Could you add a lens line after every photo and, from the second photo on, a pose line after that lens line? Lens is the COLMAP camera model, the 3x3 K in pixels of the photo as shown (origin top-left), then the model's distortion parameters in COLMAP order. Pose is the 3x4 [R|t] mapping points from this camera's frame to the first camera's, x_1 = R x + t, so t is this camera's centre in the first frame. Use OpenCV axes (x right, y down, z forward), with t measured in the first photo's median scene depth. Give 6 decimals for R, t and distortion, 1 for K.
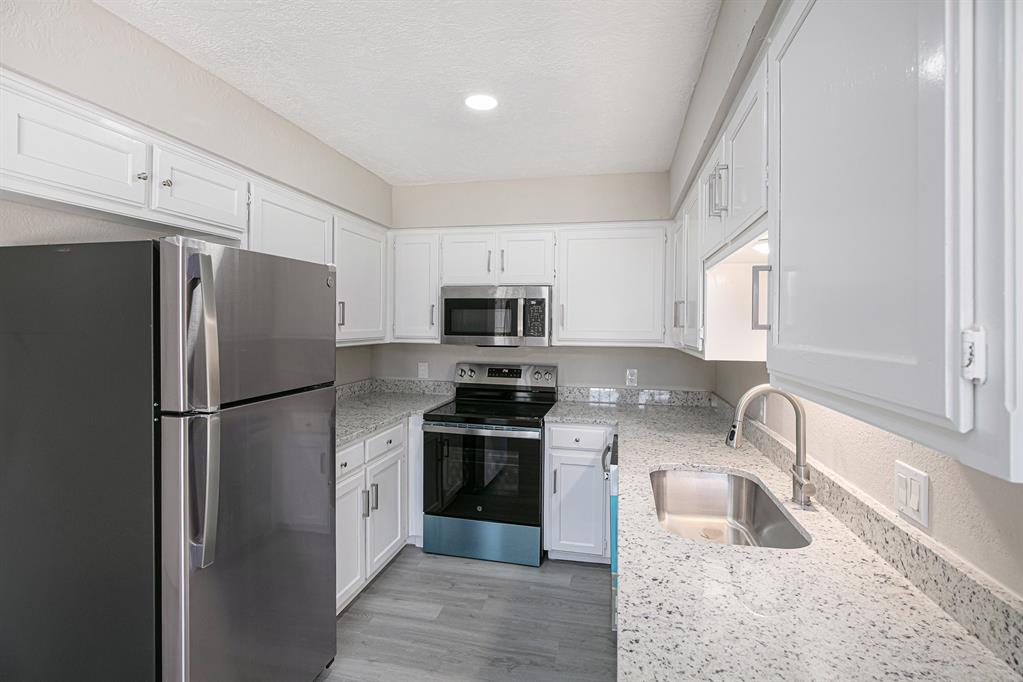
lens RADIAL K [[471.9, 0, 516.8], [0, 471.9, 334.5], [0, 0, 1]] dist [-0.013510, -0.000147]
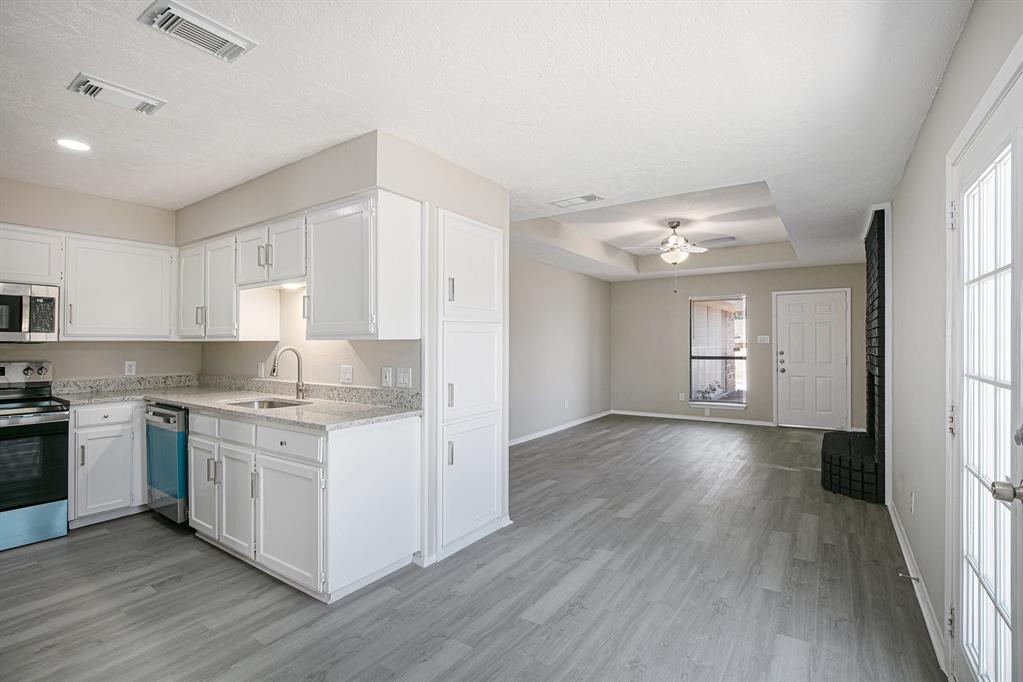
lens RADIAL K [[471.9, 0, 516.8], [0, 471.9, 334.5], [0, 0, 1]] dist [-0.013510, -0.000147]
pose [[0.379479, -0.000531, 0.925200, -0.537095], [0.028171, 0.999543, -0.010981, 0.051762], [-0.924771, 0.030231, 0.379321, -0.407843]]
